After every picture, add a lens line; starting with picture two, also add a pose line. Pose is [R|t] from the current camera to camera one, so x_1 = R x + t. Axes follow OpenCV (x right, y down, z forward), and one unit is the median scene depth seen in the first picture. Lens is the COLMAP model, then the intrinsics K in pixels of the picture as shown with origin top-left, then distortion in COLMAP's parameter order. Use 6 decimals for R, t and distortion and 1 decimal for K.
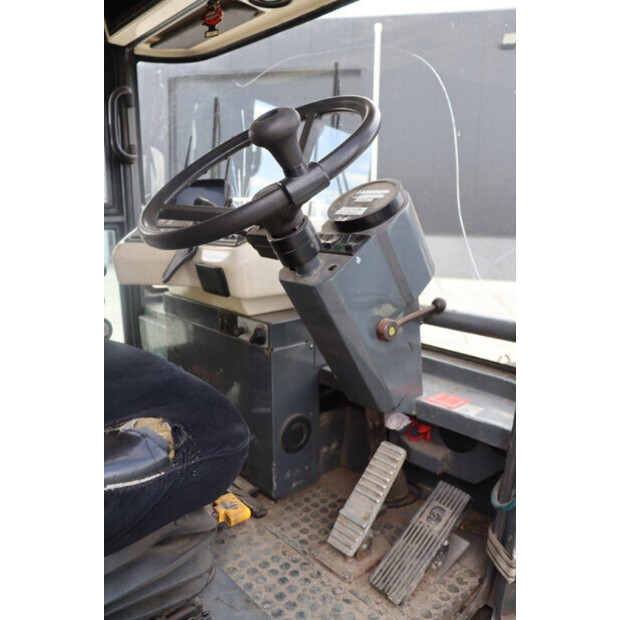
lens RADIAL K [[511.8, 0, 310.5], [0, 511.8, 293.6], [0, 0, 1]] dist [-0.142728, 0.095026]
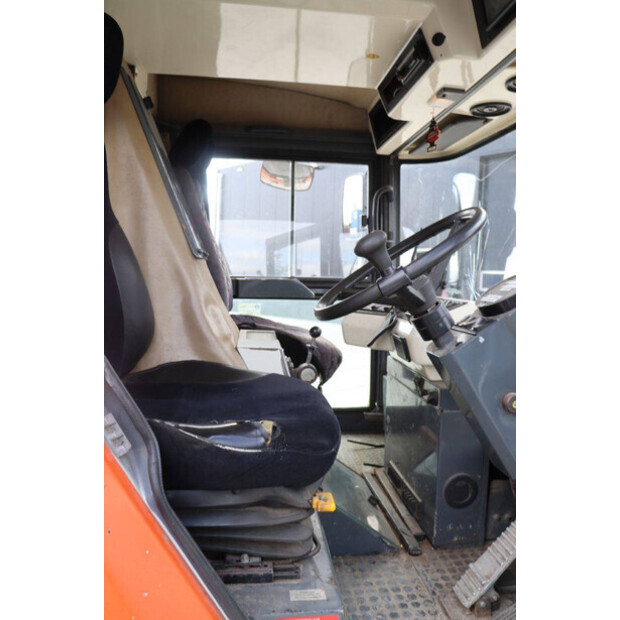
lens RADIAL K [[497.4, 0, 311.9], [0, 497.4, 278.4], [0, 0, 1]] dist [-0.132024, 0.083299]
pose [[0.830756, 0.021853, -0.556208, 0.329681], [-0.116160, 0.984036, -0.134836, -0.004291], [0.544382, 0.176625, 0.820031, -0.158556]]
